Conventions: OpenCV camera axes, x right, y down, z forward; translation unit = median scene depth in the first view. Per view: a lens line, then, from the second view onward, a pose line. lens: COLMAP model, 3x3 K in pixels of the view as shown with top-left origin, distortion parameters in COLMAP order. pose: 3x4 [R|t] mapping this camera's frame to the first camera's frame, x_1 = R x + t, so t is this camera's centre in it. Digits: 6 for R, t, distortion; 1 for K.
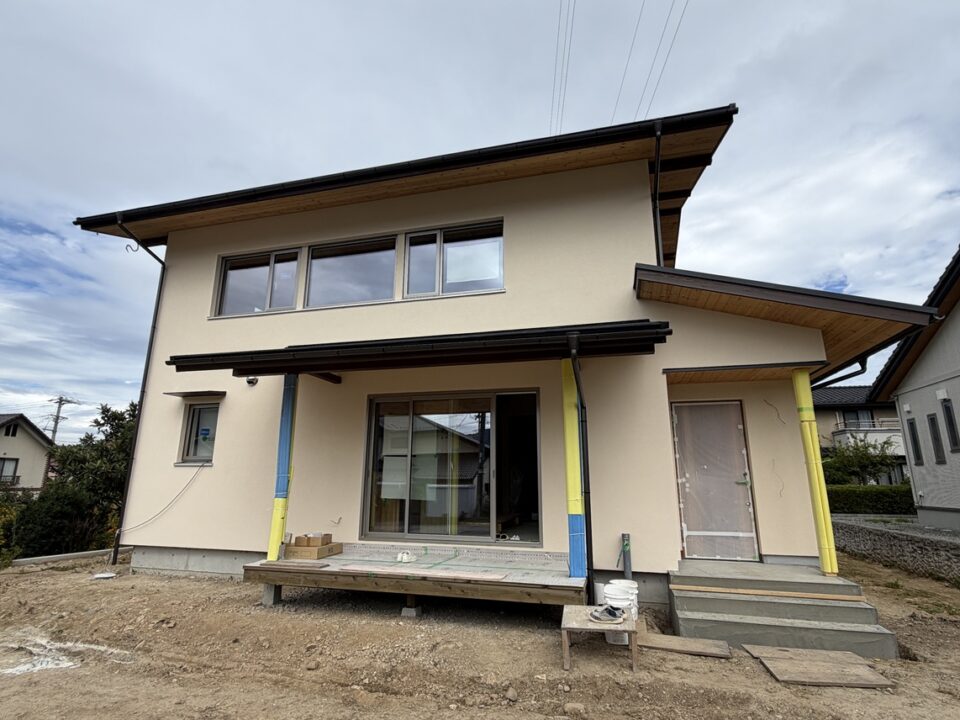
lens RADIAL K [[507.5, 0, 480.0], [0, 507.5, 360.0], [0, 0, 1]] dist [-0.005499, 0.000094]
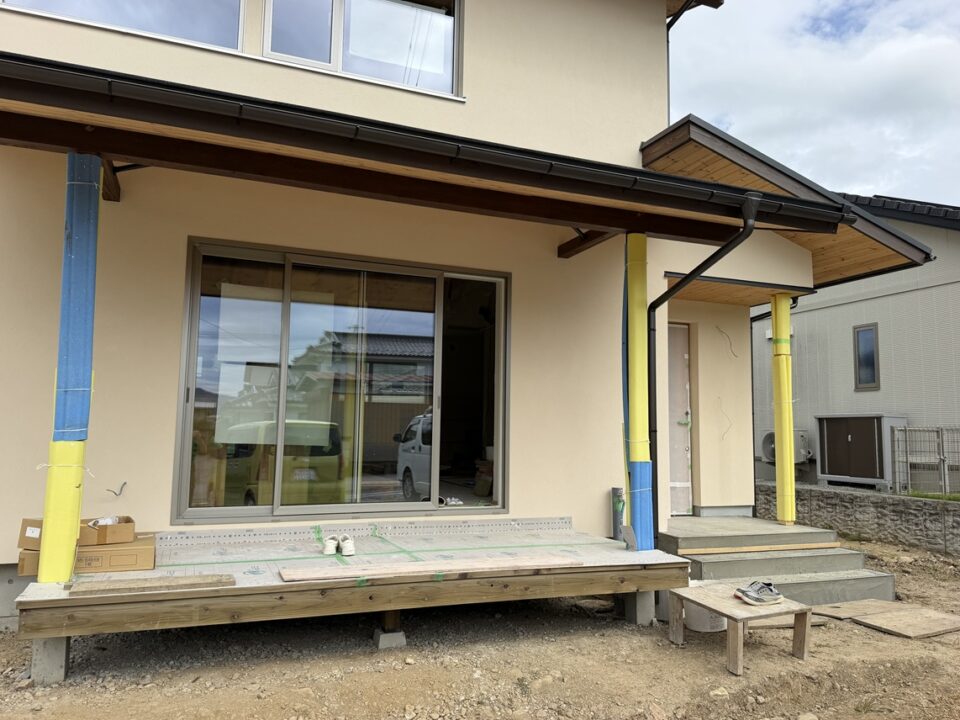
lens RADIAL K [[701.4, 0, 480.0], [0, 701.4, 360.0], [0, 0, 1]] dist [0.093611, -0.150380]
pose [[0.794046, 0.068872, 0.603943, -0.483536], [-0.151446, 0.984644, 0.086830, 0.099550], [-0.588689, -0.160412, 0.792283, 0.329252]]
